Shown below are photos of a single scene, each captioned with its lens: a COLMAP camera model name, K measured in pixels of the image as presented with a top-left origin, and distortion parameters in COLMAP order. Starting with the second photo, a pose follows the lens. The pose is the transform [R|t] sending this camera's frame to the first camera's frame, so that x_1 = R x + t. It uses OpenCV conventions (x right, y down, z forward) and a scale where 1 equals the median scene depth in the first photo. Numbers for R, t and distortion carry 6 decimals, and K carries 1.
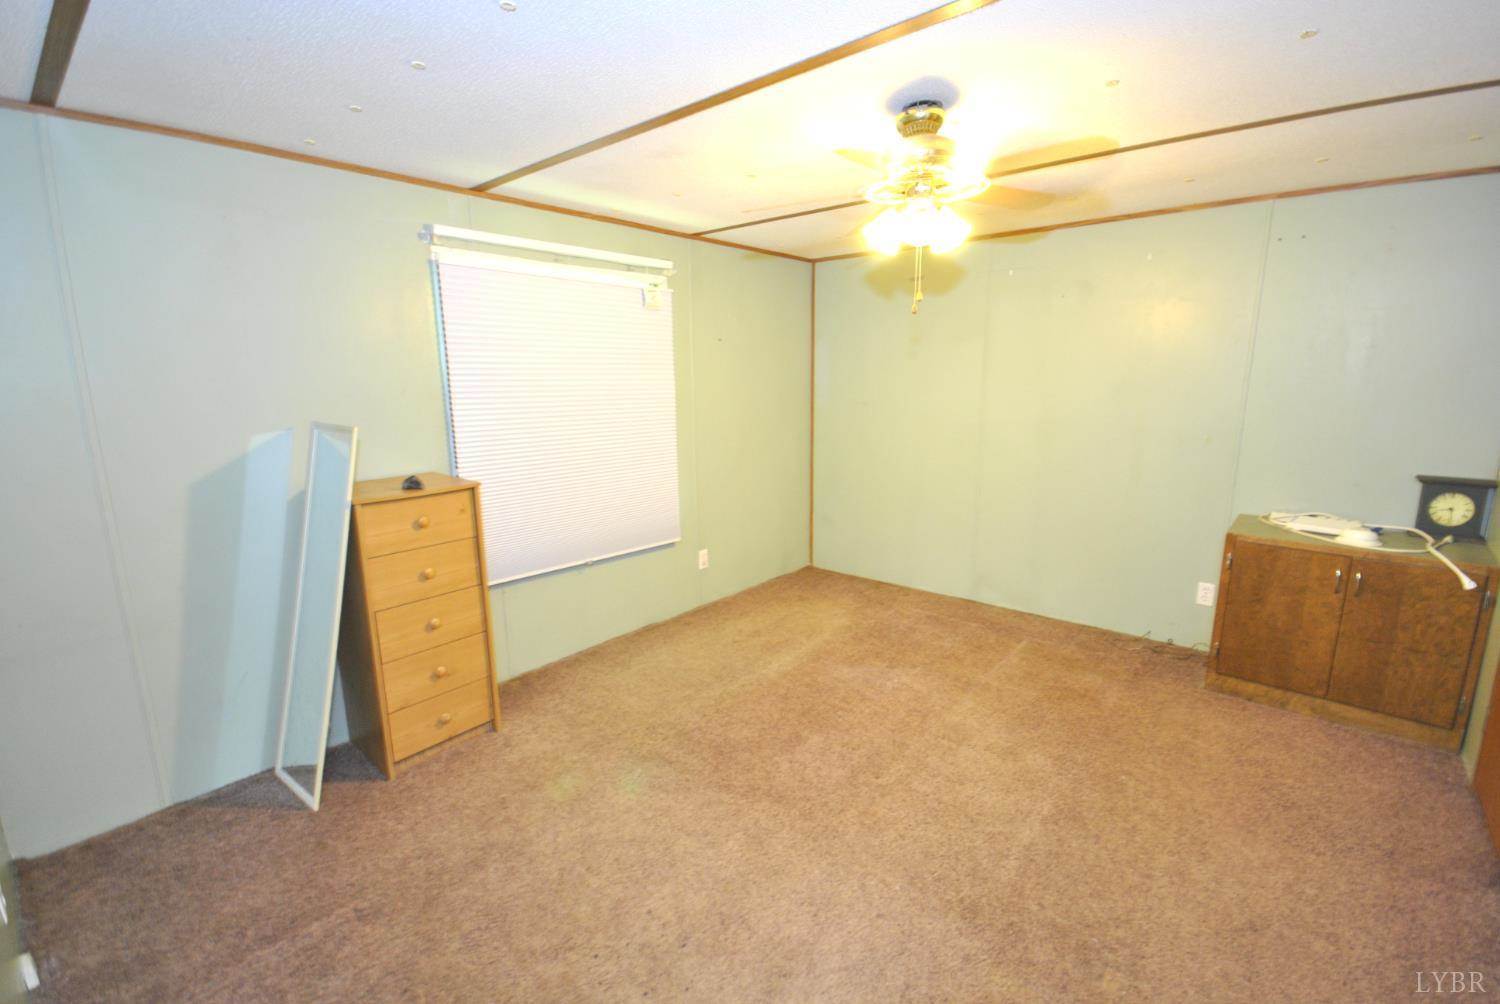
lens RADIAL K [[658.8, 0, 761.0], [0, 658.8, 503.3], [0, 0, 1]] dist [0.018290, -0.017143]
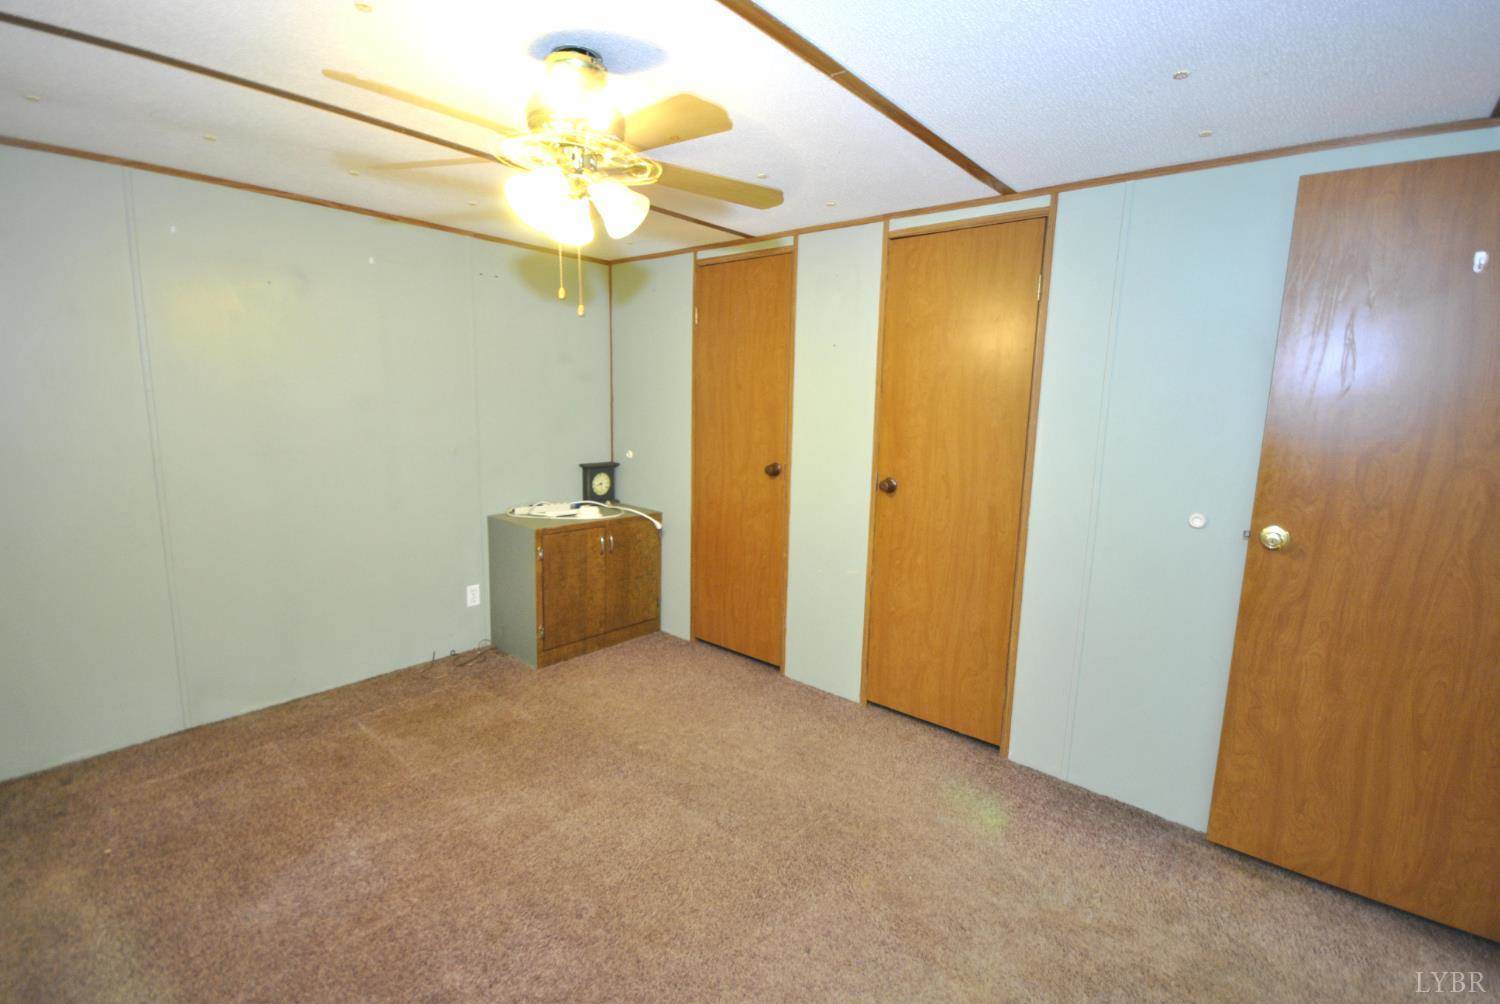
lens RADIAL K [[658.8, 0, 761.0], [0, 658.8, 503.3], [0, 0, 1]] dist [0.018290, -0.017143]
pose [[0.004450, -0.155057, 0.987896, -0.505623], [0.164912, 0.974493, 0.152210, -0.132691], [-0.986298, 0.162239, 0.029907, 0.688805]]
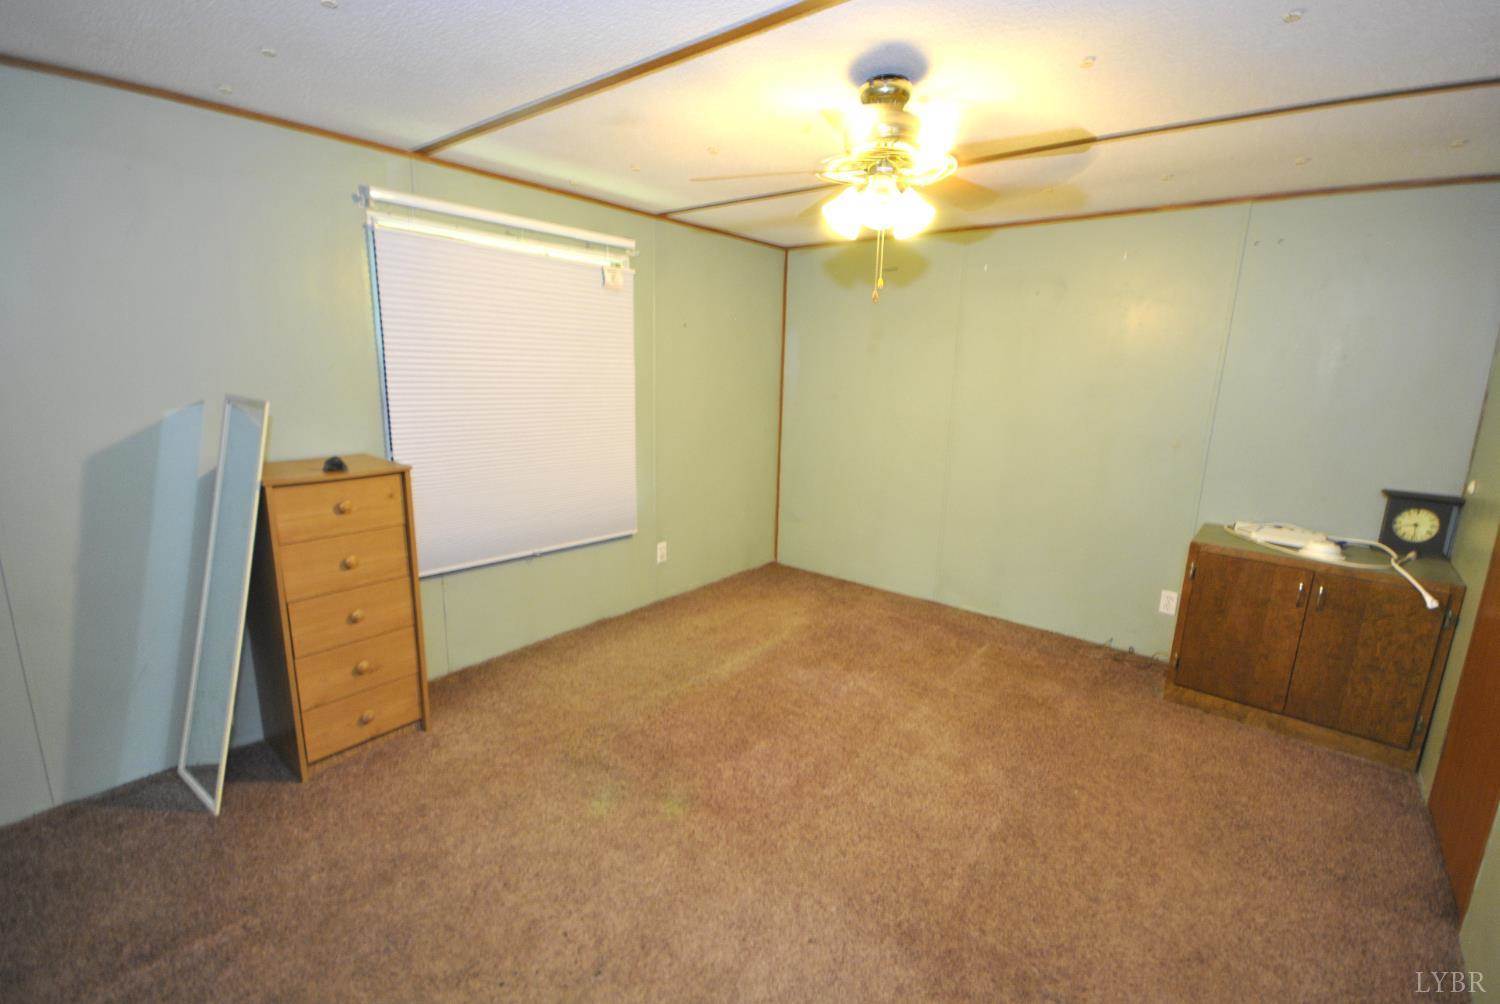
lens RADIAL K [[658.8, 0, 761.0], [0, 658.8, 503.3], [0, 0, 1]] dist [0.018290, -0.017143]
pose [[0.999052, 0.030125, 0.031422, 0.043579], [-0.030516, 0.999462, 0.012026, -0.005705], [-0.031043, -0.012973, 0.999434, 0.051606]]
